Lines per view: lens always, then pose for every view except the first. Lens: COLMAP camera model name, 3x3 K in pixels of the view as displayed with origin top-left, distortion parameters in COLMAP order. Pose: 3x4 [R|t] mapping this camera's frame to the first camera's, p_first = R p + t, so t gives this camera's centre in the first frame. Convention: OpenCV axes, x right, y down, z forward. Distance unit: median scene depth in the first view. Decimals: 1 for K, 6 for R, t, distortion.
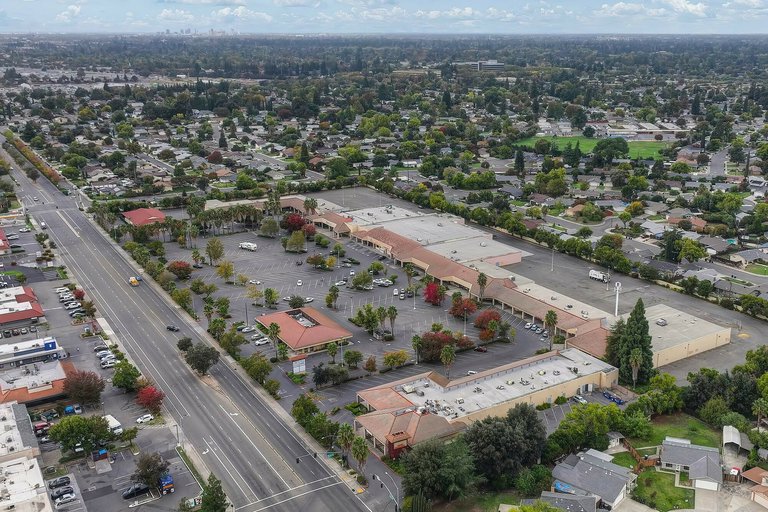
lens RADIAL K [[735.7, 0, 384.0], [0, 735.7, 256.0], [0, 0, 1]] dist [0.007038, 0.003862]
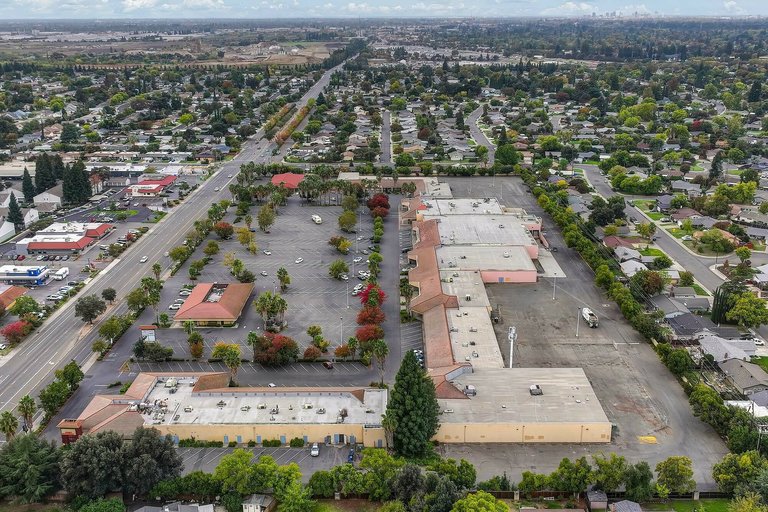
lens RADIAL K [[691.3, 0, 384.0], [0, 691.3, 256.0], [0, 0, 1]] dist [-0.002420, -0.002987]
pose [[0.846129, 0.169877, -0.505181, 0.427525], [-0.149280, 0.985443, 0.081346, -0.059414], [0.511646, 0.006584, 0.859171, 0.225109]]
